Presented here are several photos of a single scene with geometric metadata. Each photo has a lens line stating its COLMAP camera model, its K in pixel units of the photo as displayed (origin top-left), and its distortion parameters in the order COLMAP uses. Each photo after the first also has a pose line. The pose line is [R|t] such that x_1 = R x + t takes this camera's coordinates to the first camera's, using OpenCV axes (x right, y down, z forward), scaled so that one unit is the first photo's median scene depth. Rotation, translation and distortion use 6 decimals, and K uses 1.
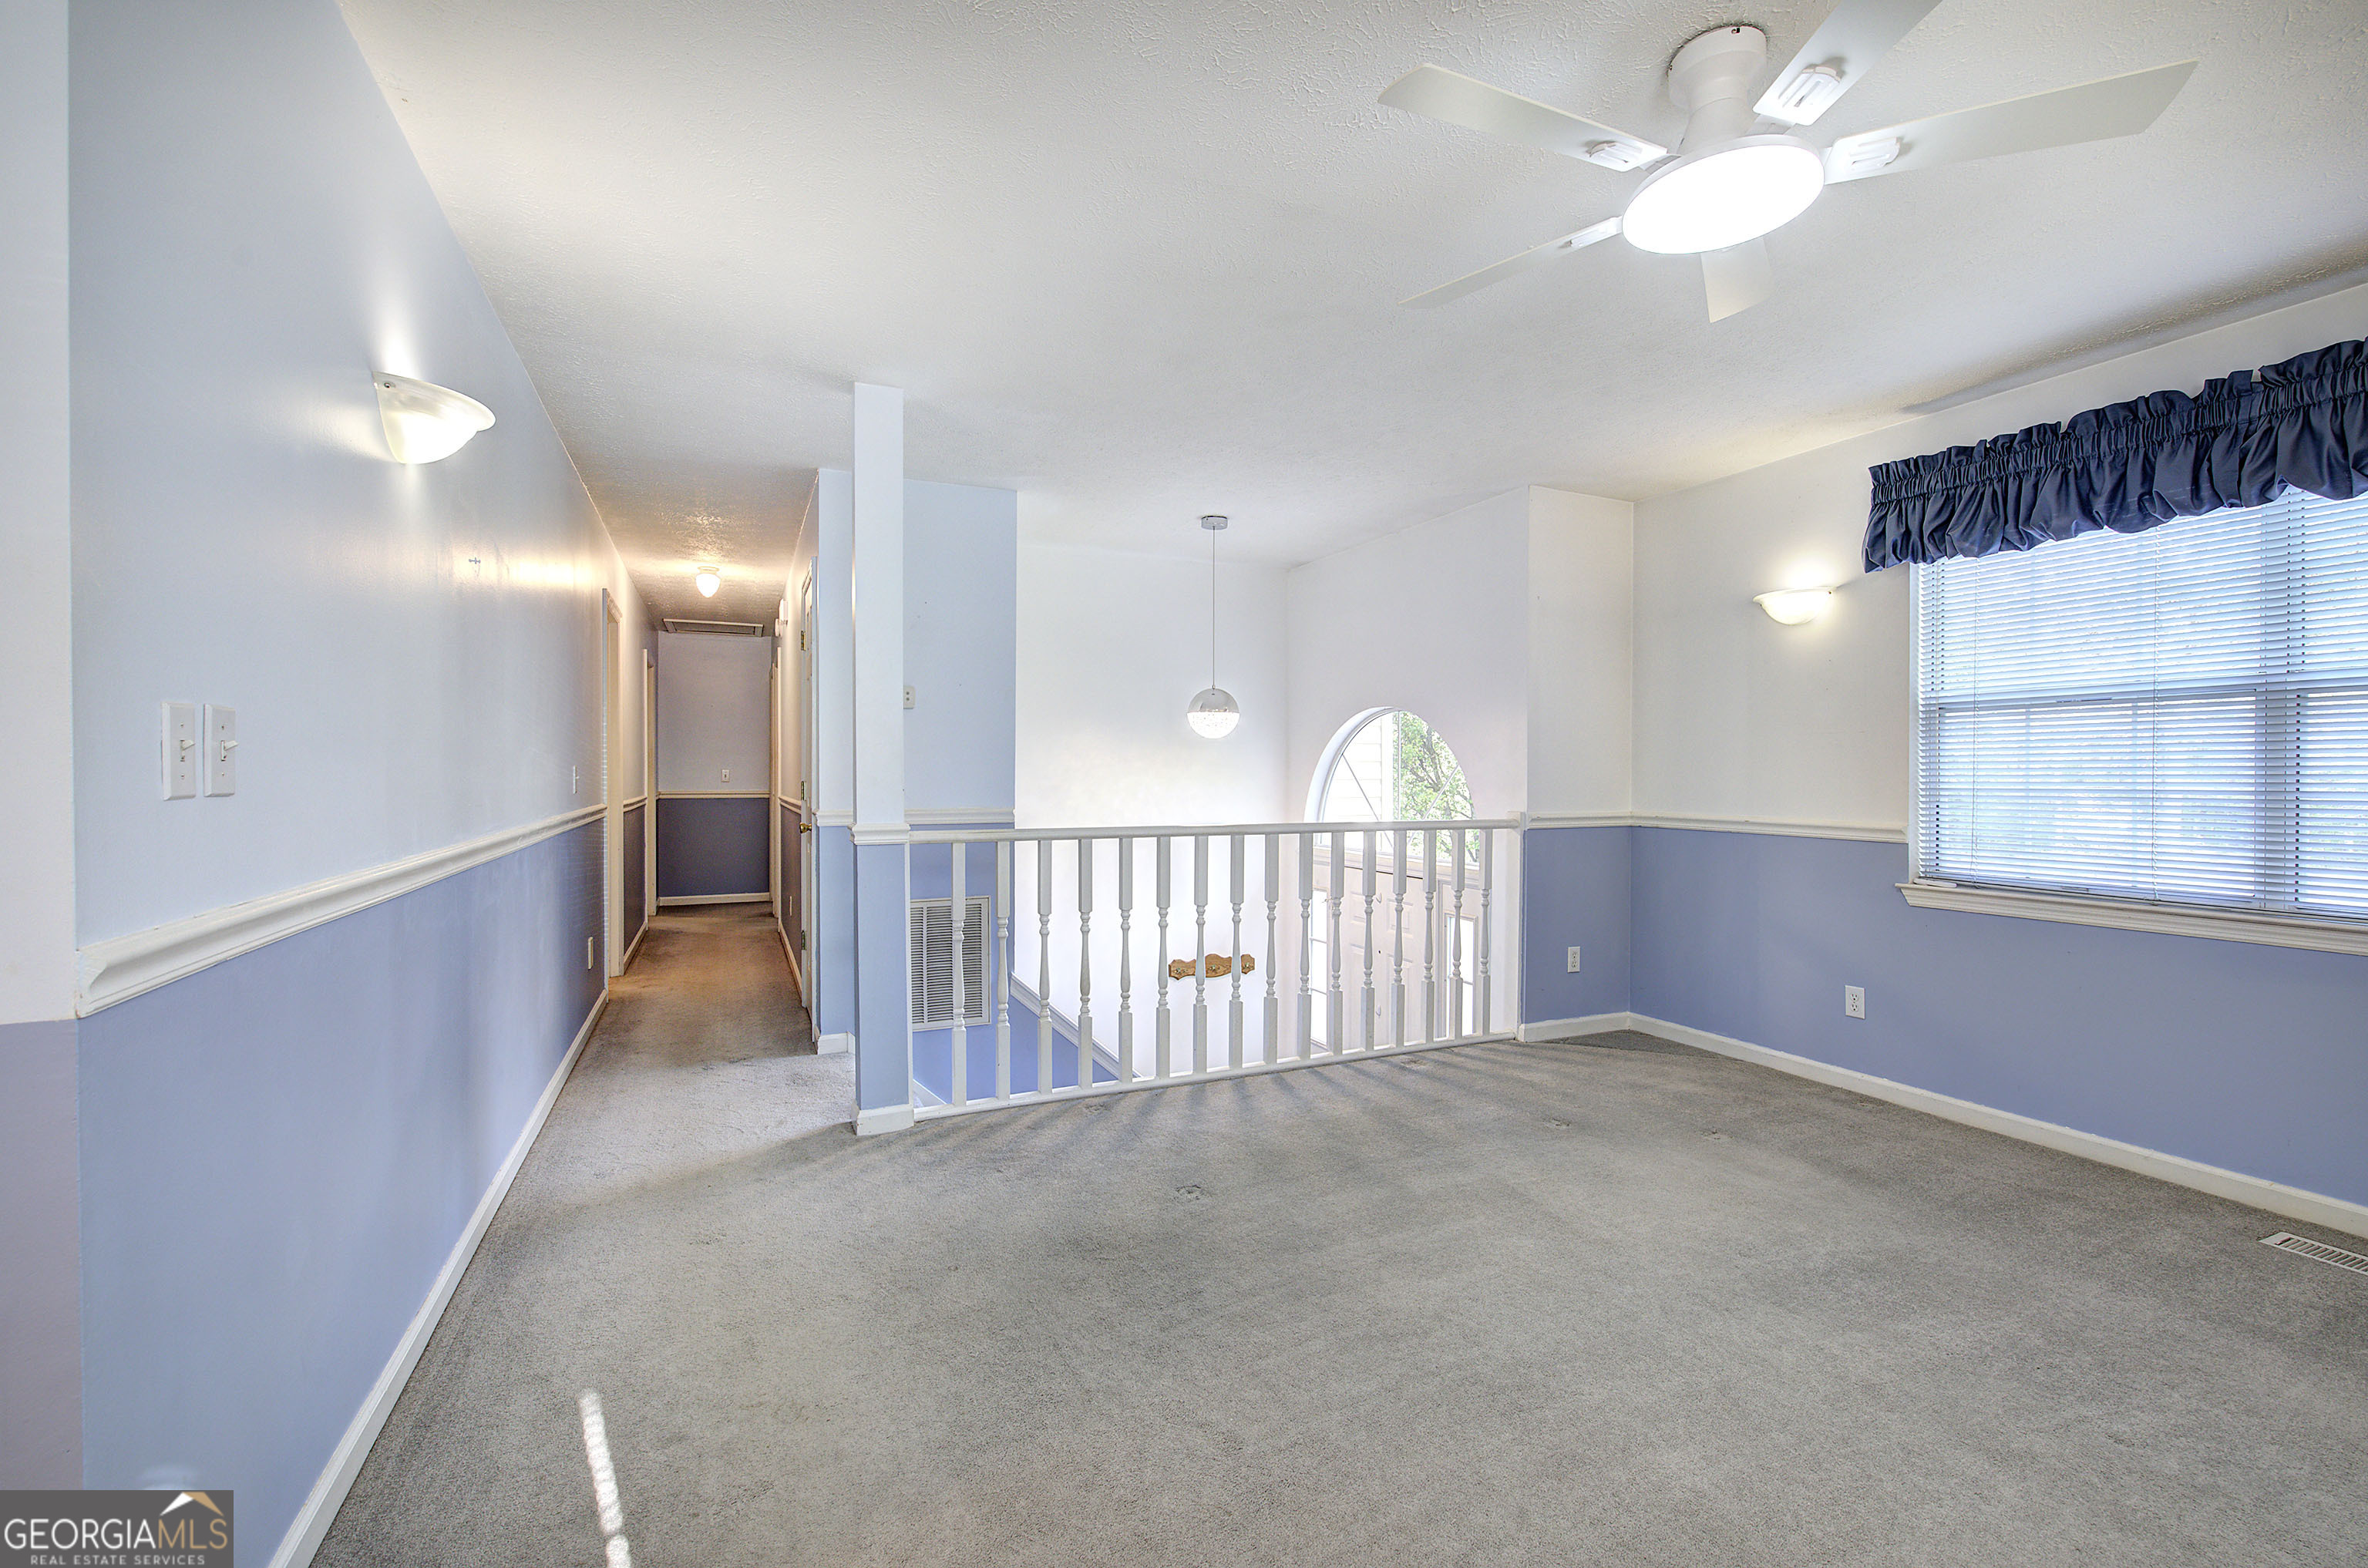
lens RADIAL K [[1001.6, 0, 1186.2], [0, 1001.6, 781.8], [0, 0, 1]] dist [-0.006527, 0.002130]
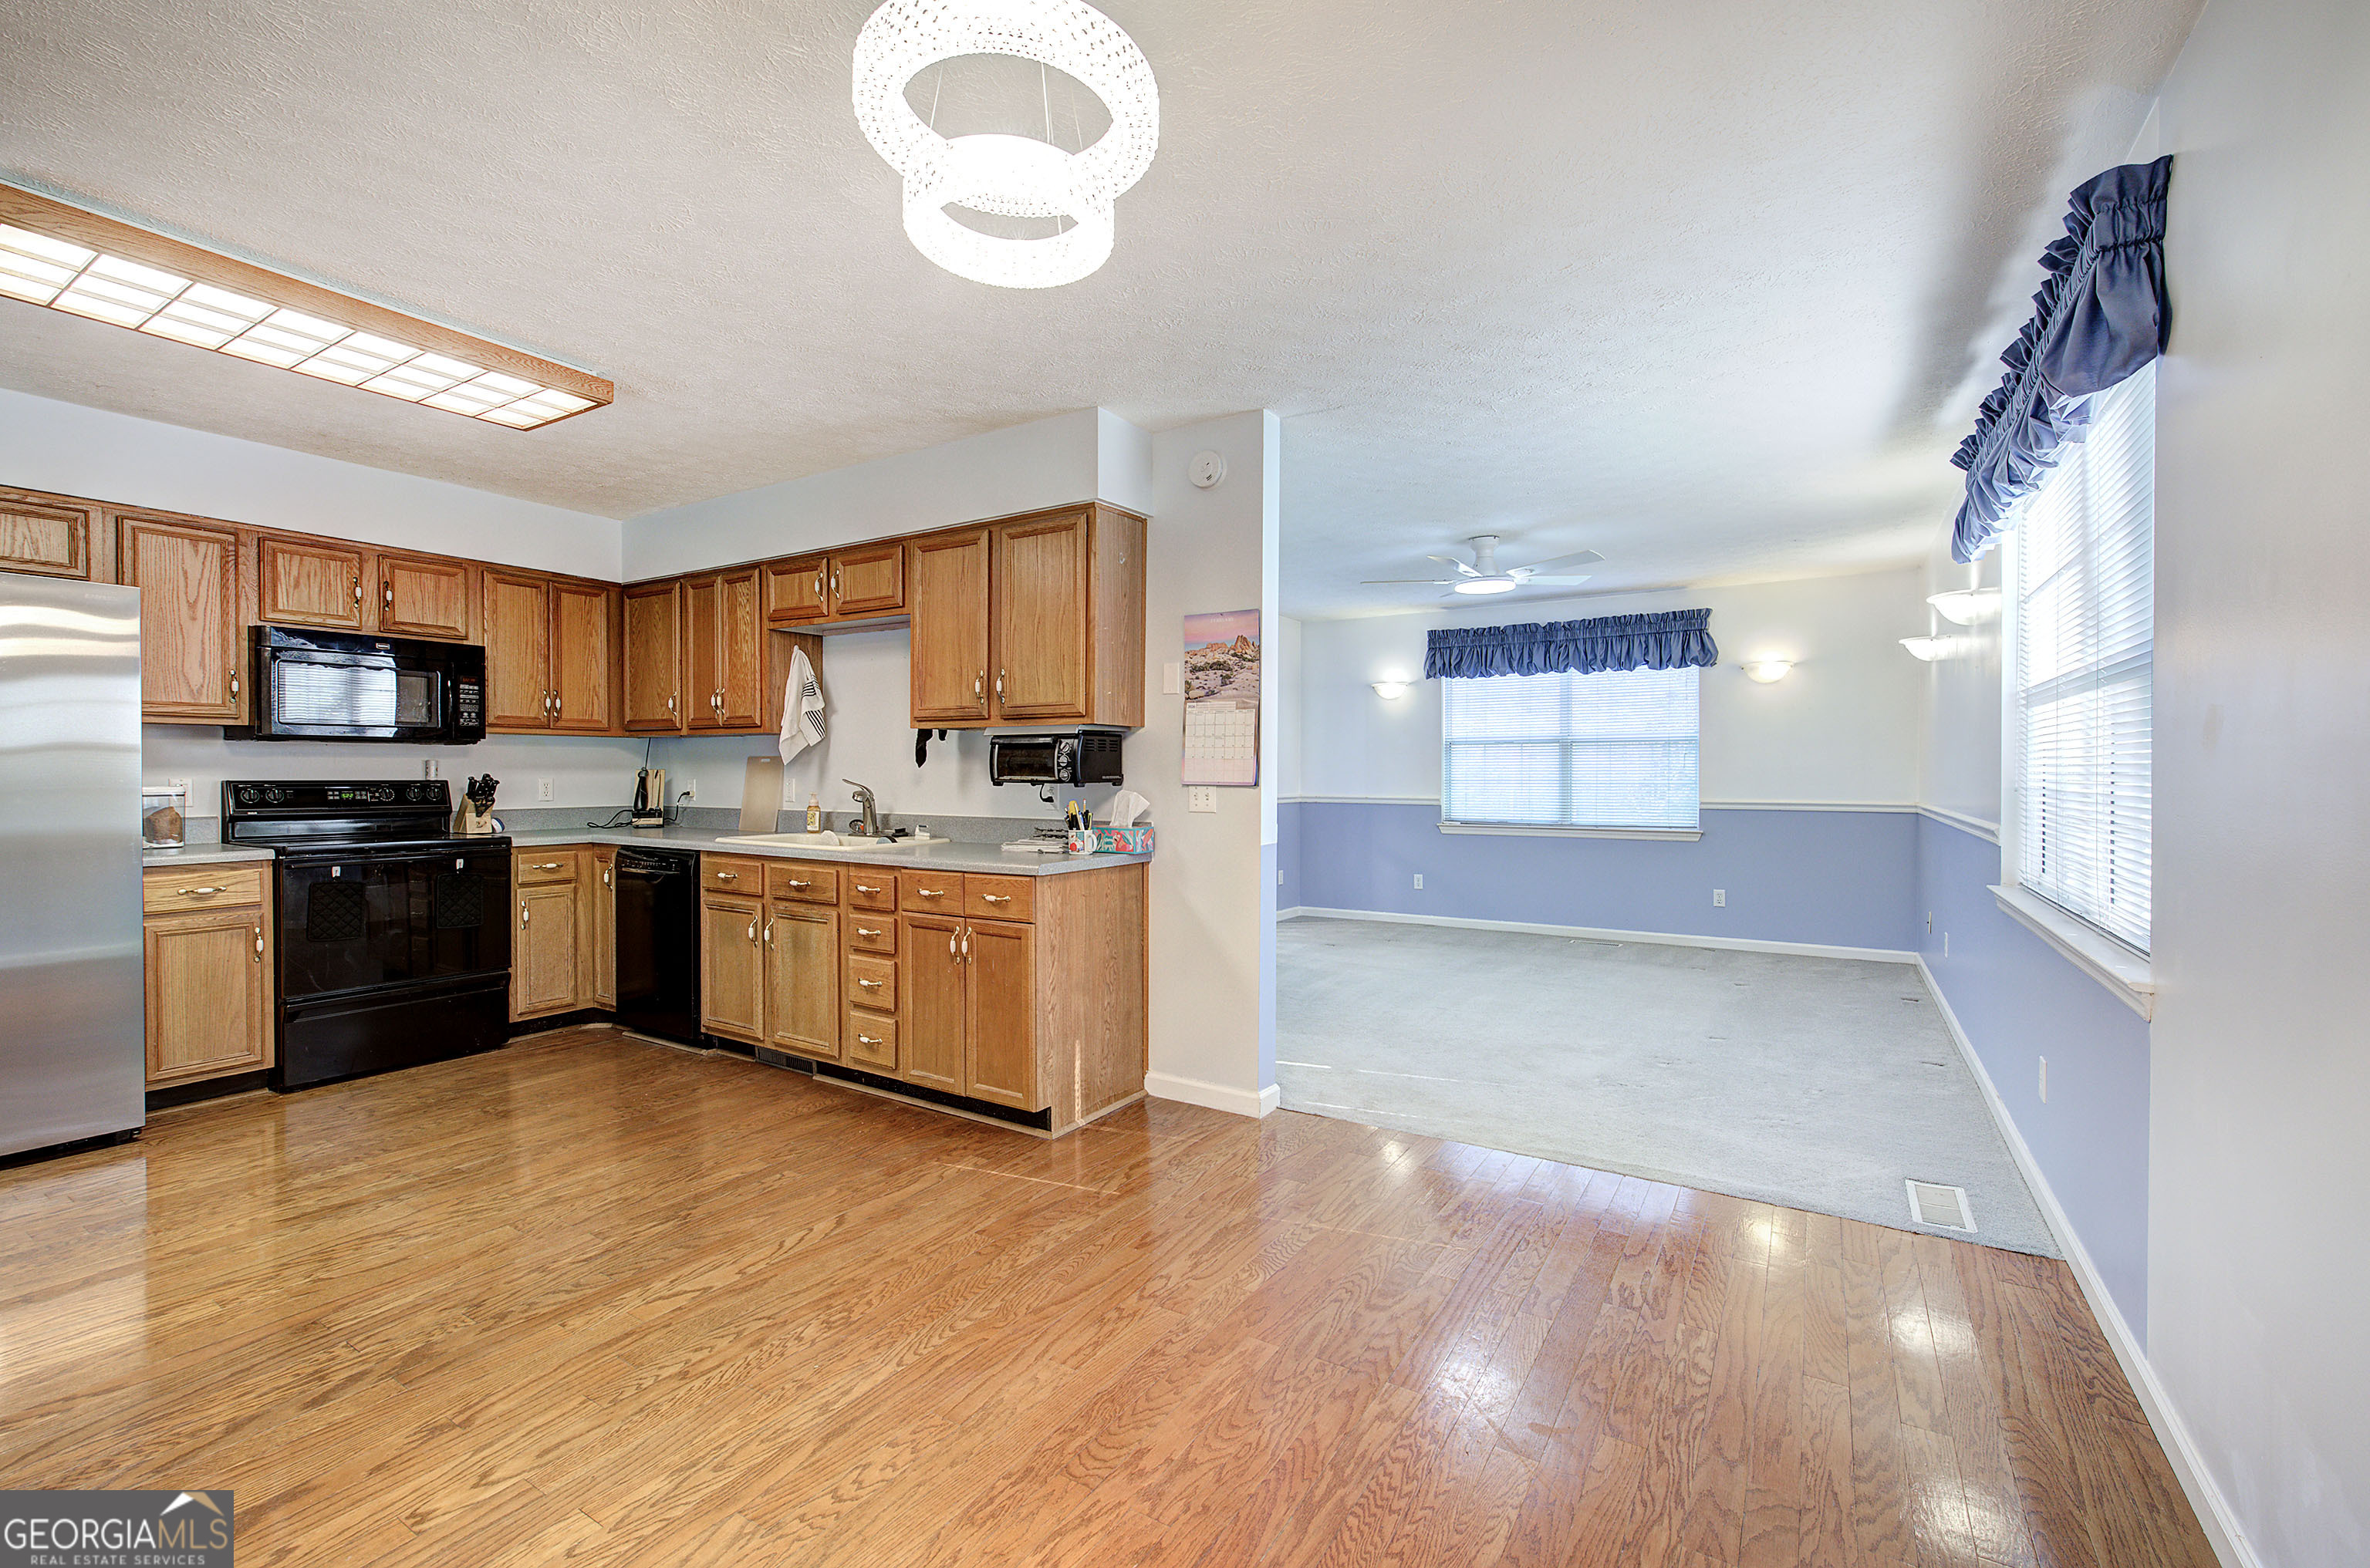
lens RADIAL K [[1002.3, 0, 1192.8], [0, 1002.3, 782.5], [0, 0, 1]] dist [-0.006527, 0.002130]
pose [[0.834339, -0.006592, 0.551213, -1.027677], [0.005985, 0.999978, 0.002900, 0.002869], [-0.551220, 0.000879, 0.834360, -0.577806]]
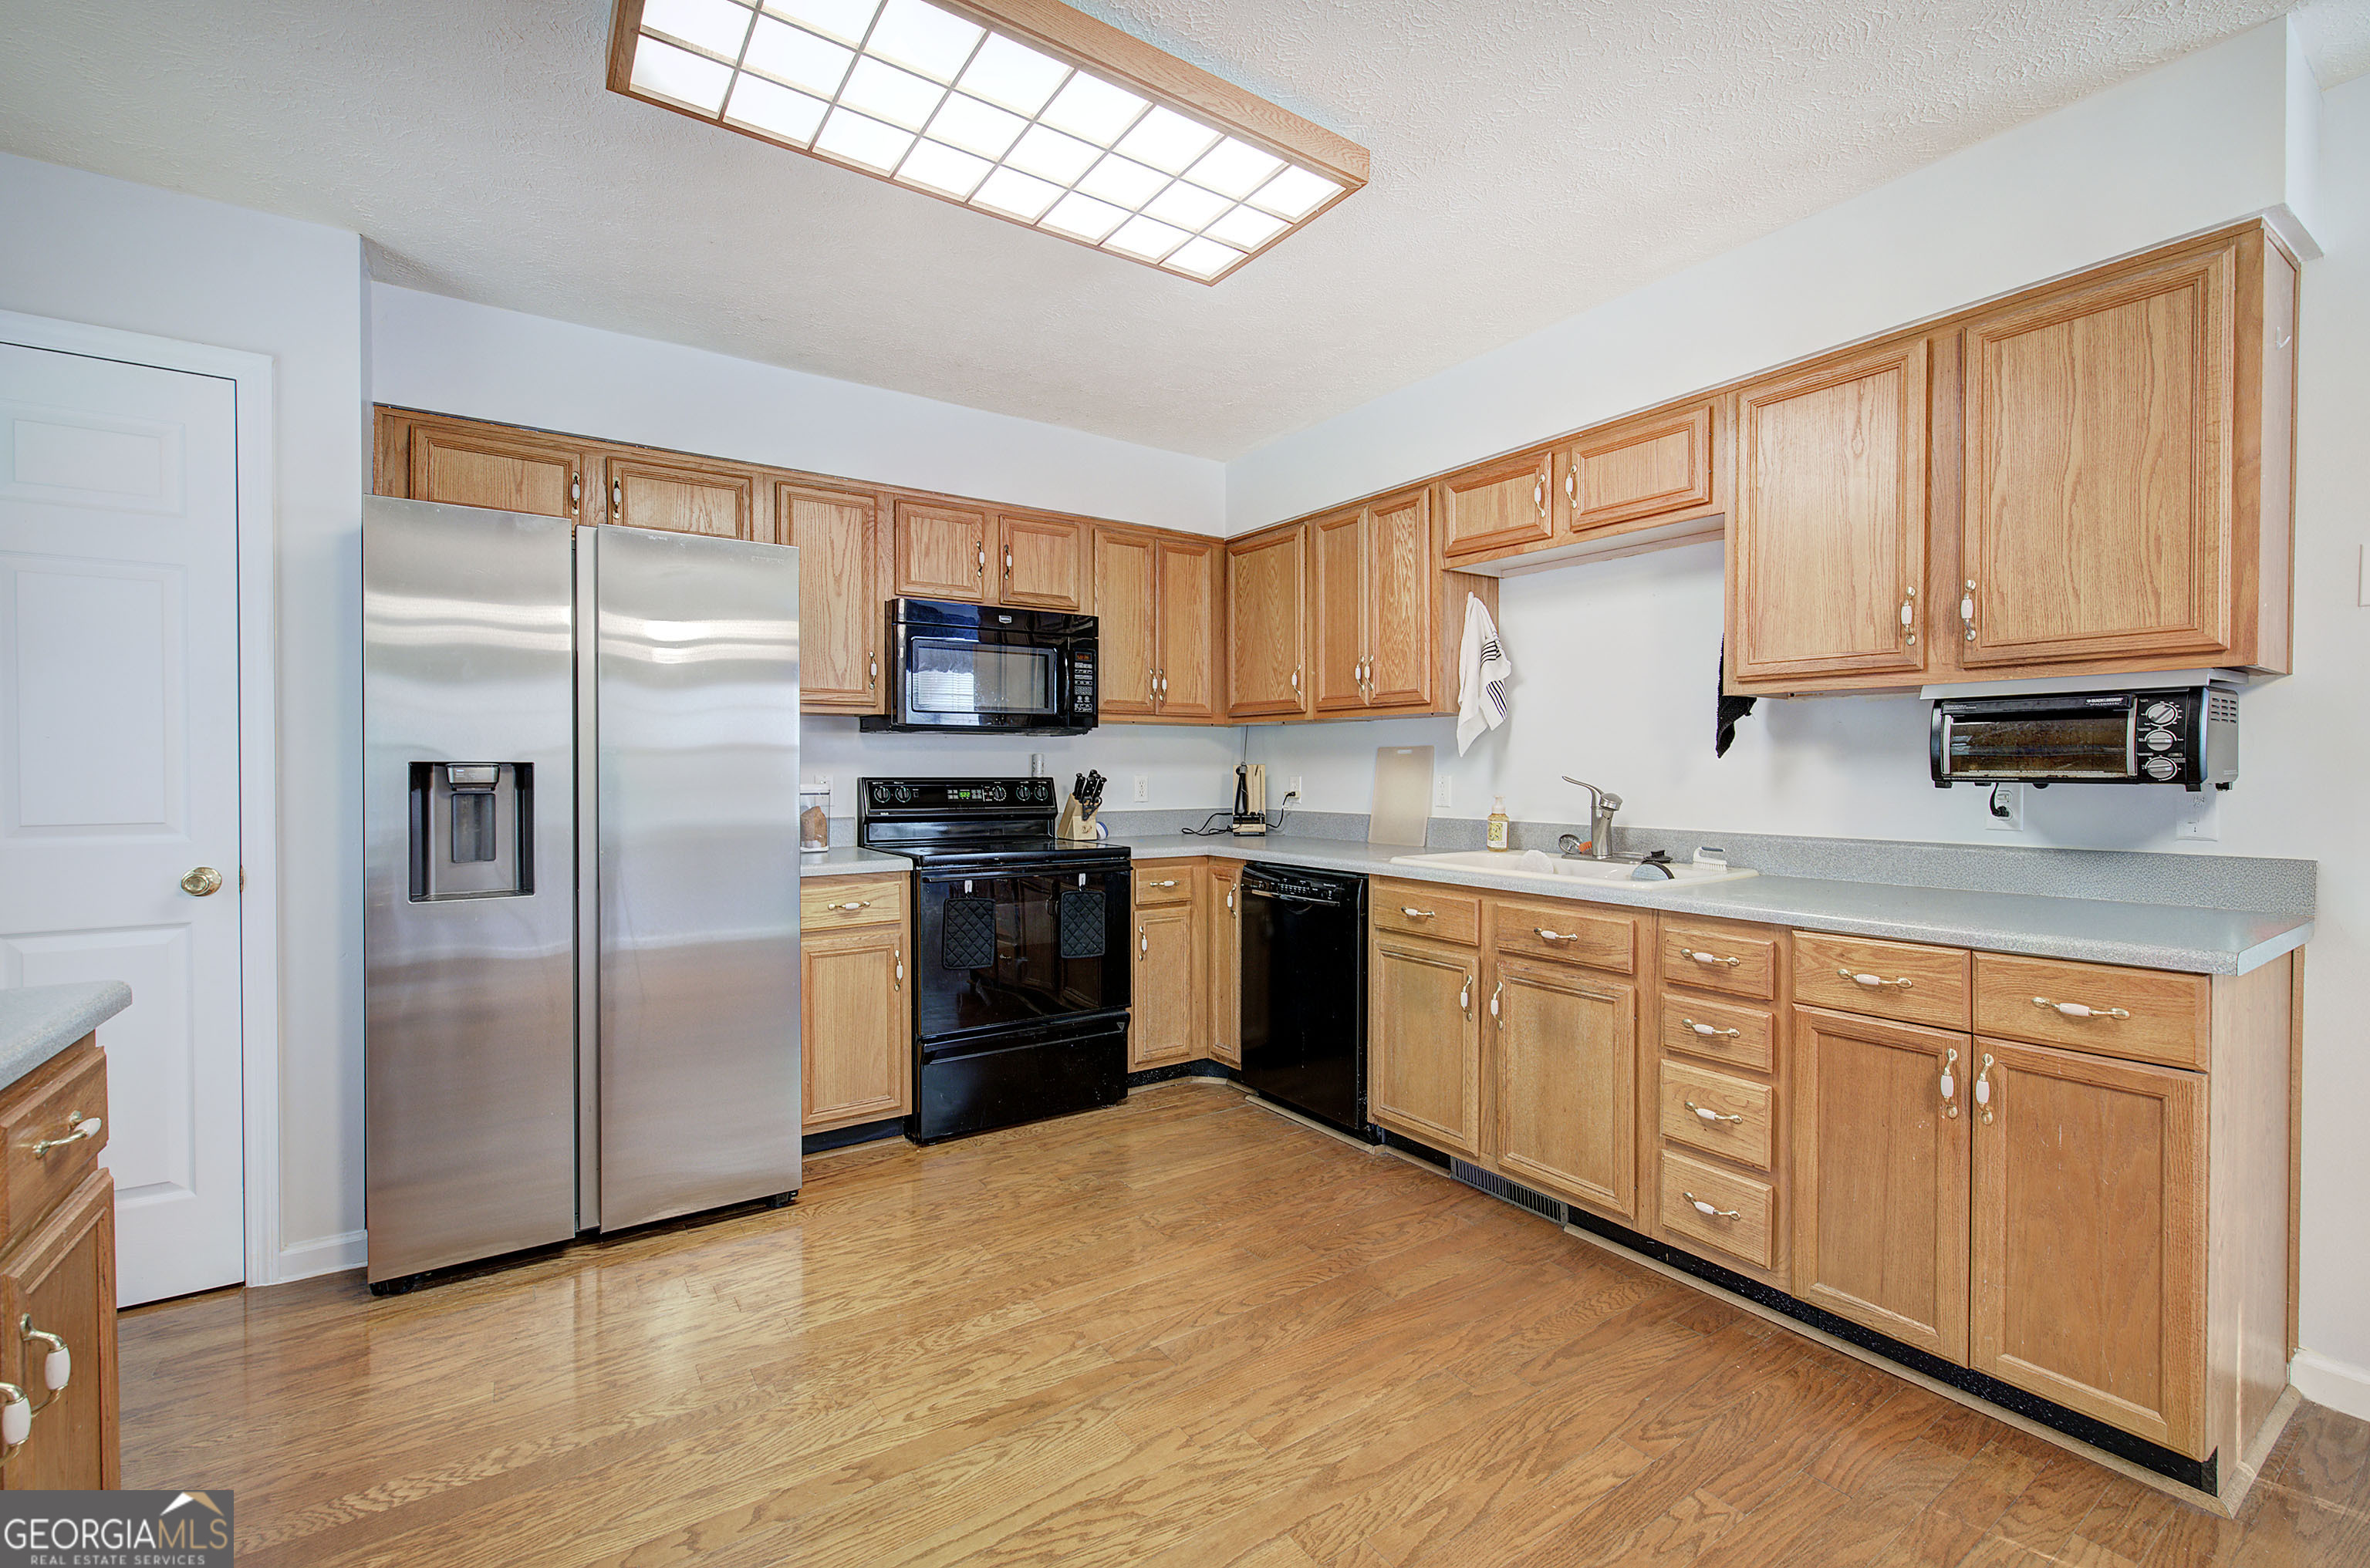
lens RADIAL K [[1002.3, 0, 1186.4], [0, 1002.3, 779.8], [0, 0, 1]] dist [-0.006527, 0.002130]
pose [[0.985970, -0.003938, 0.166876, -1.174188], [0.004076, 0.999992, -0.000483, 0.001726], [-0.166873, 0.001156, 0.985978, -0.051759]]
